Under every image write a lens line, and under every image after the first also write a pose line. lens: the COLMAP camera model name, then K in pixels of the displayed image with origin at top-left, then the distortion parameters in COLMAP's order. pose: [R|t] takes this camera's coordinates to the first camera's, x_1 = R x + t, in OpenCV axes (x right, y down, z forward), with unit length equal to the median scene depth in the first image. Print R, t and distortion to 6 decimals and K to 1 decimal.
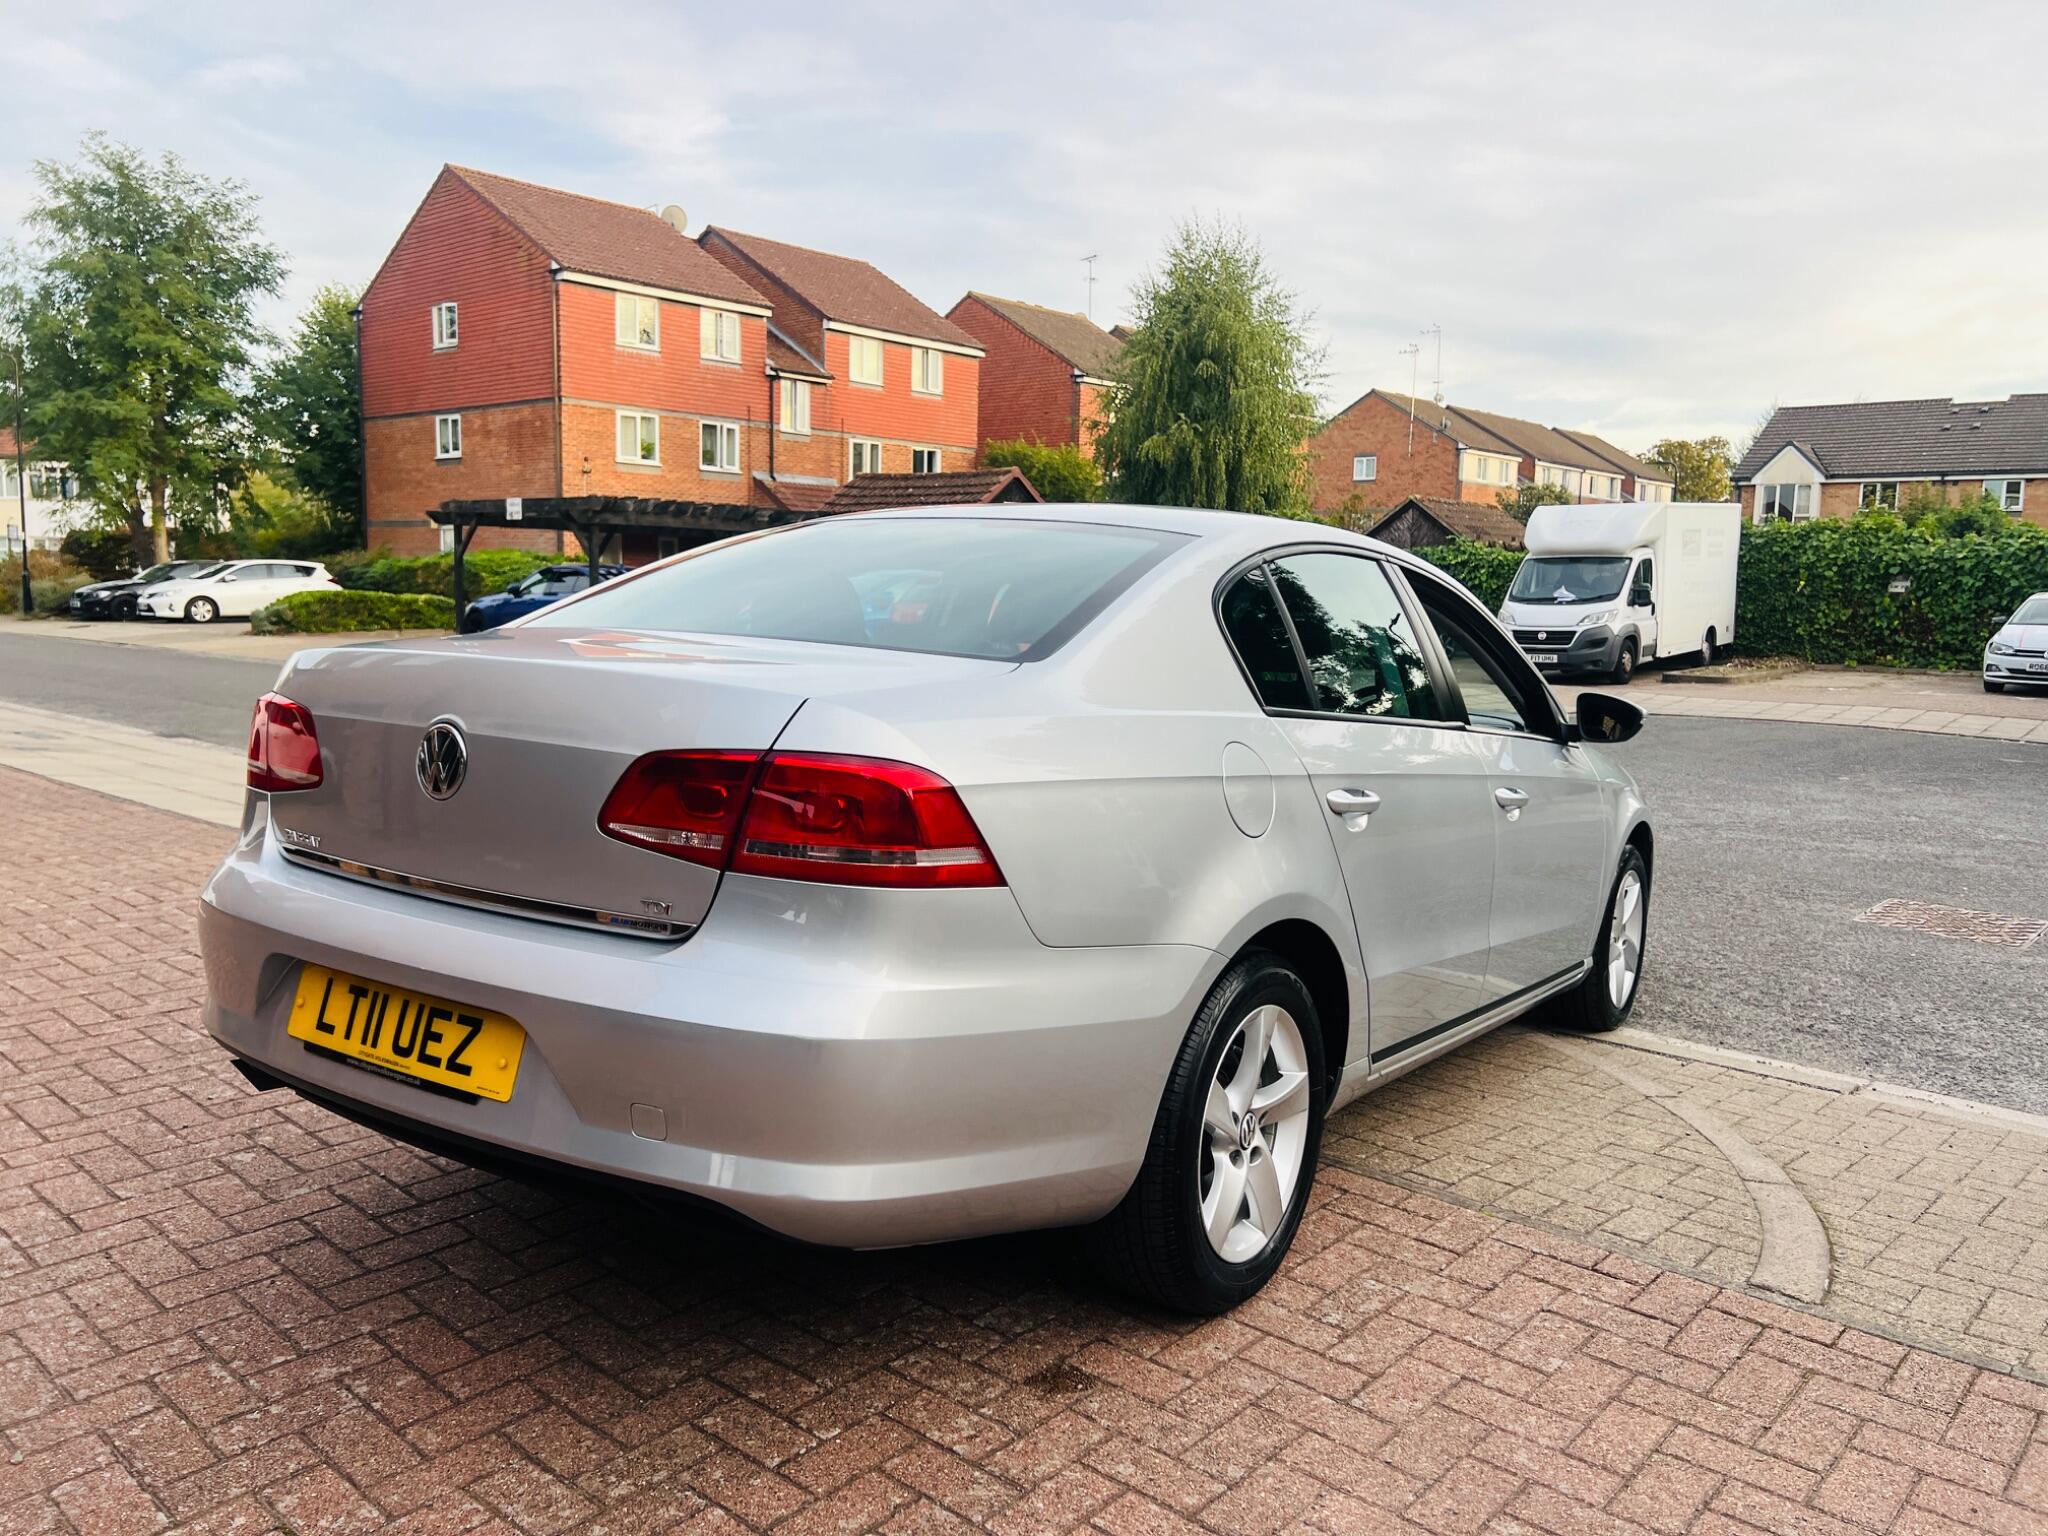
lens RADIAL K [[1536.9, 0, 1021.6], [0, 1536.9, 784.5], [0, 0, 1]] dist [0.045056, -0.048379]
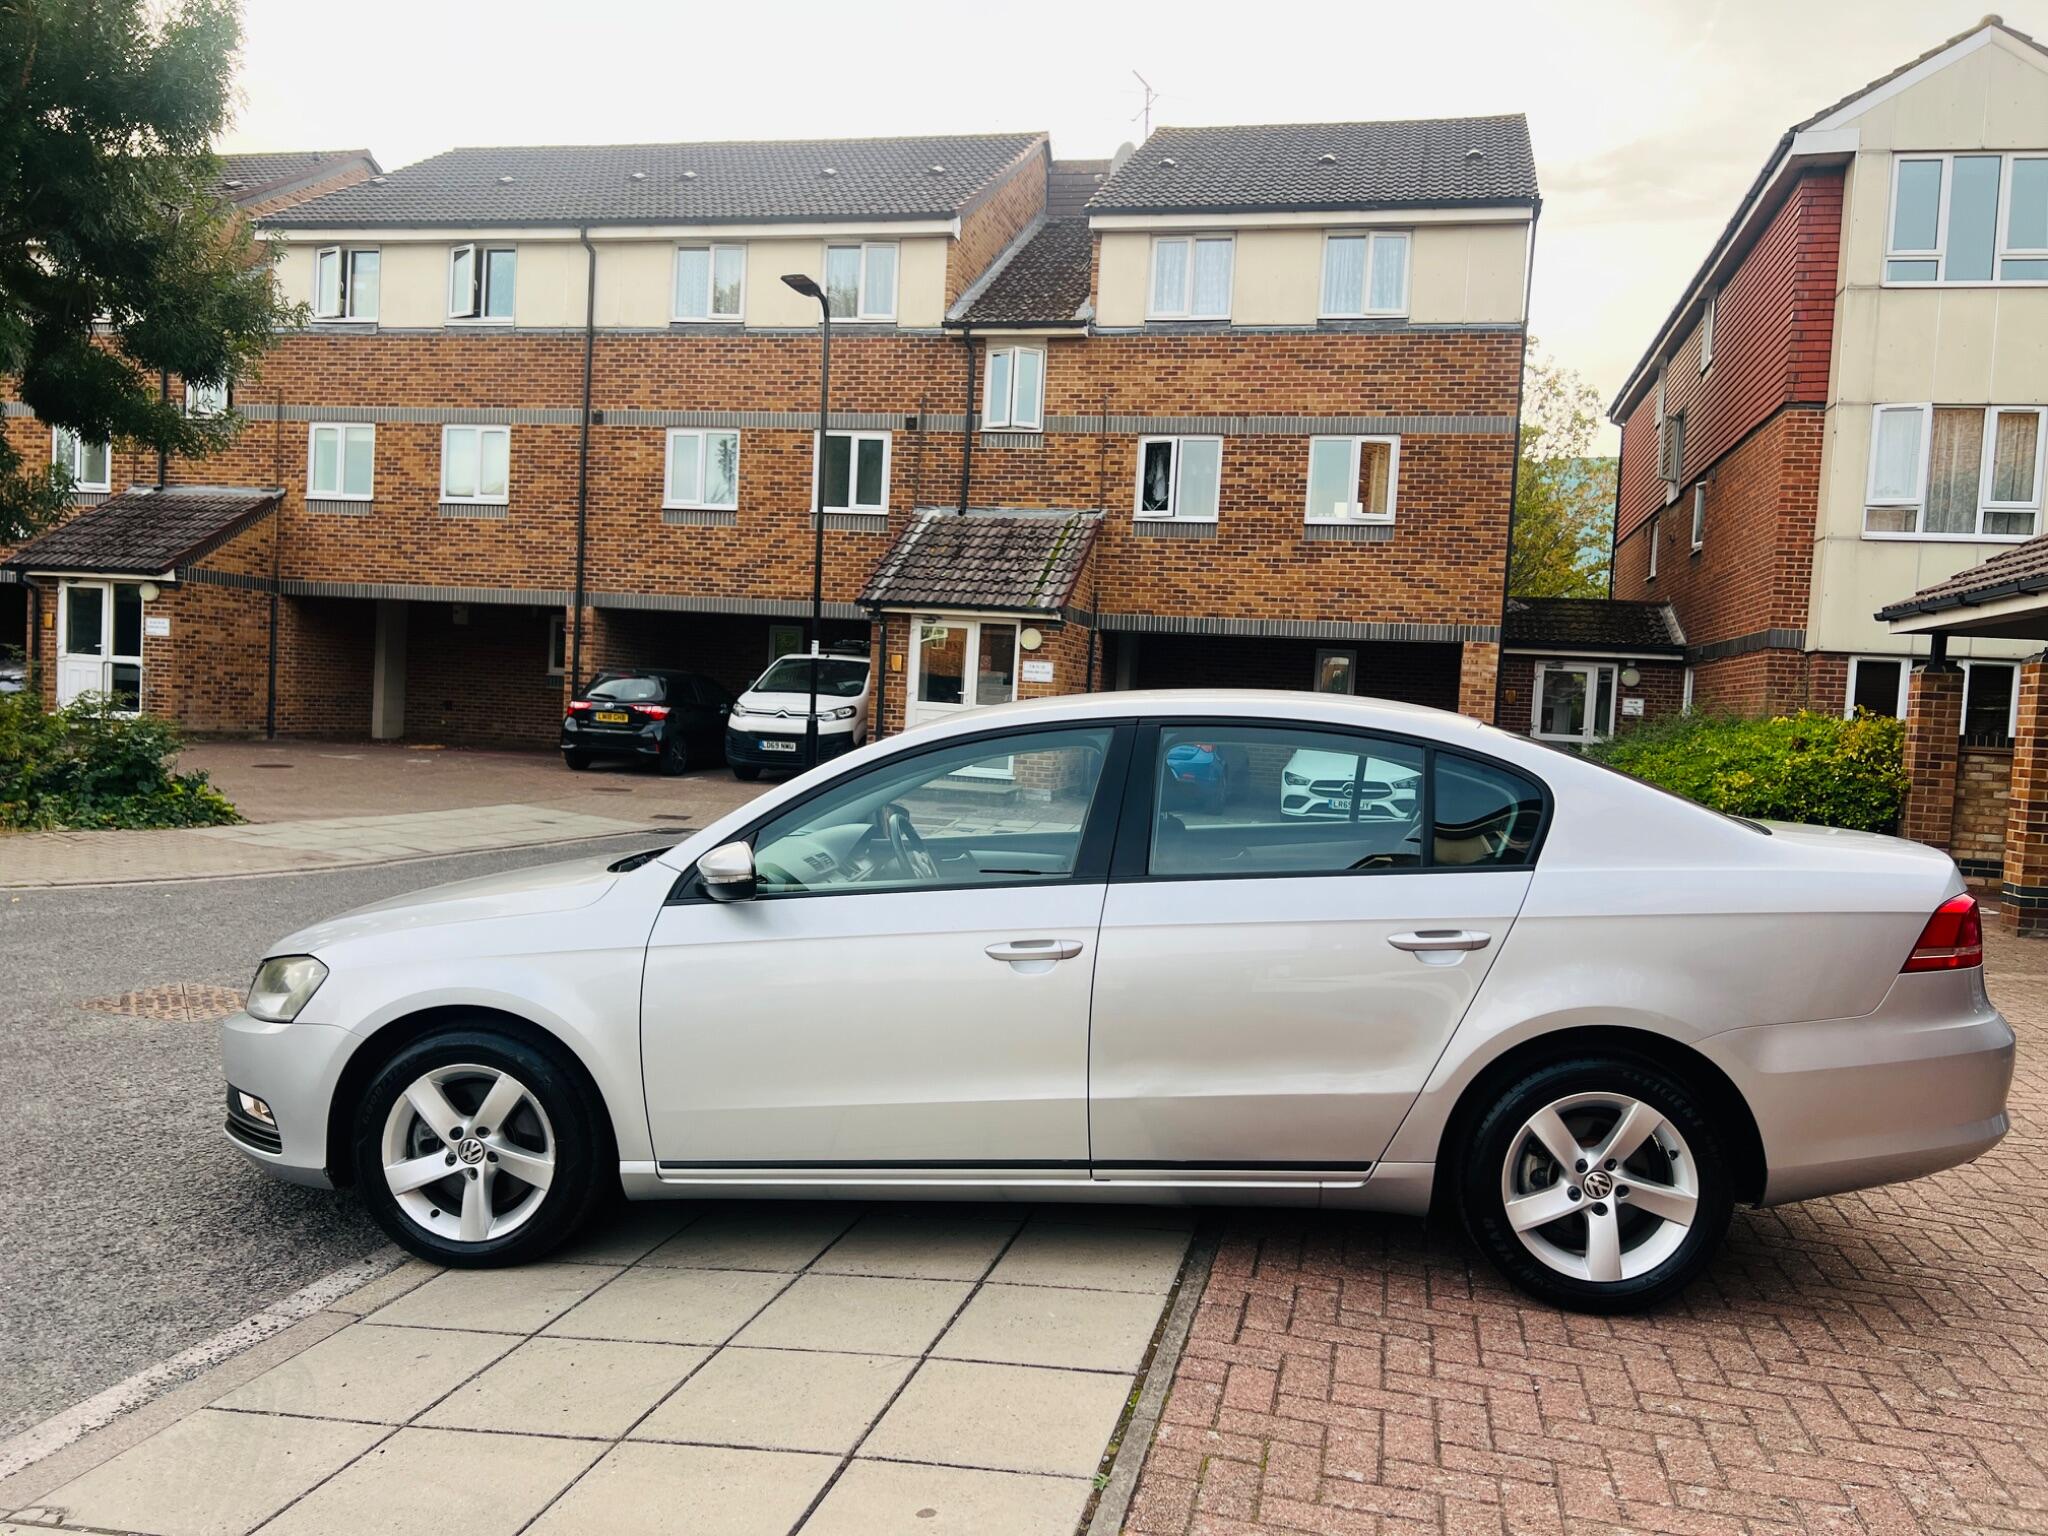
lens RADIAL K [[1536.9, 0, 1021.6], [0, 1536.9, 784.5], [0, 0, 1]] dist [0.045056, -0.048379]
pose [[-0.471807, -0.094008, 0.876676, -0.105273], [0.050338, 0.989806, 0.133230, -0.031637], [-0.880264, 0.106989, -0.462265, 0.193086]]
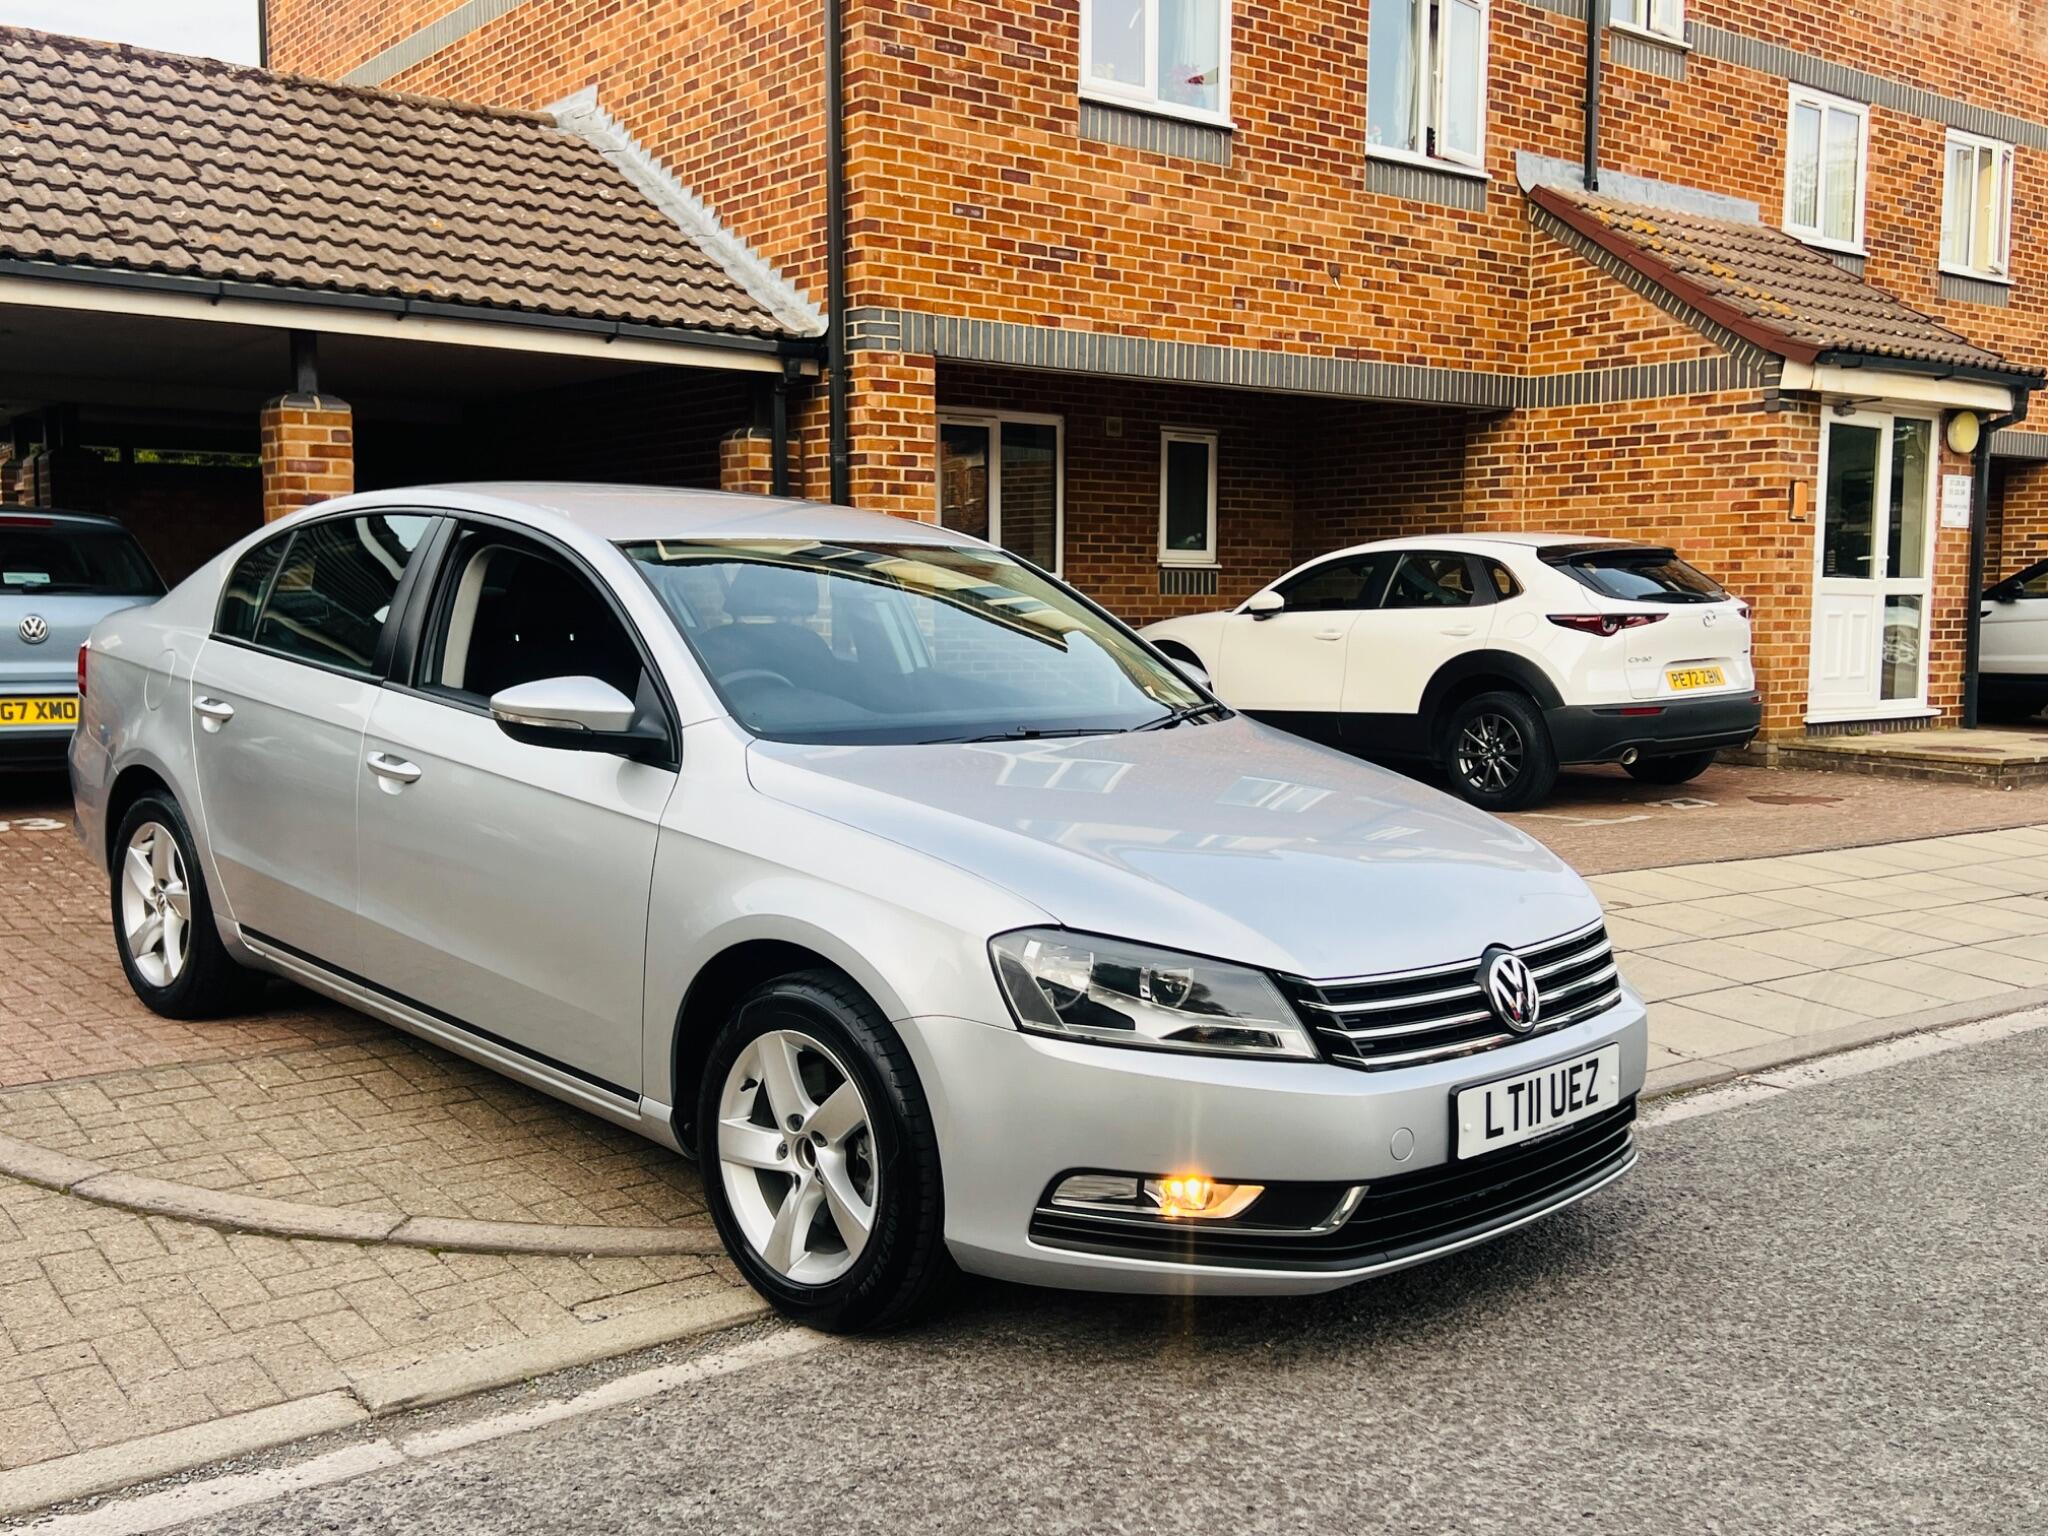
lens RADIAL K [[1983.9, 0, 1042.1], [0, 1983.9, 794.5], [0, 0, 1]] dist [0.113938, -0.228332]
pose [[-0.188250, 0.068881, -0.979703, 0.158423], [-0.133283, 0.986517, 0.094970, -0.015926], [0.973035, 0.148455, -0.176531, 0.178476]]
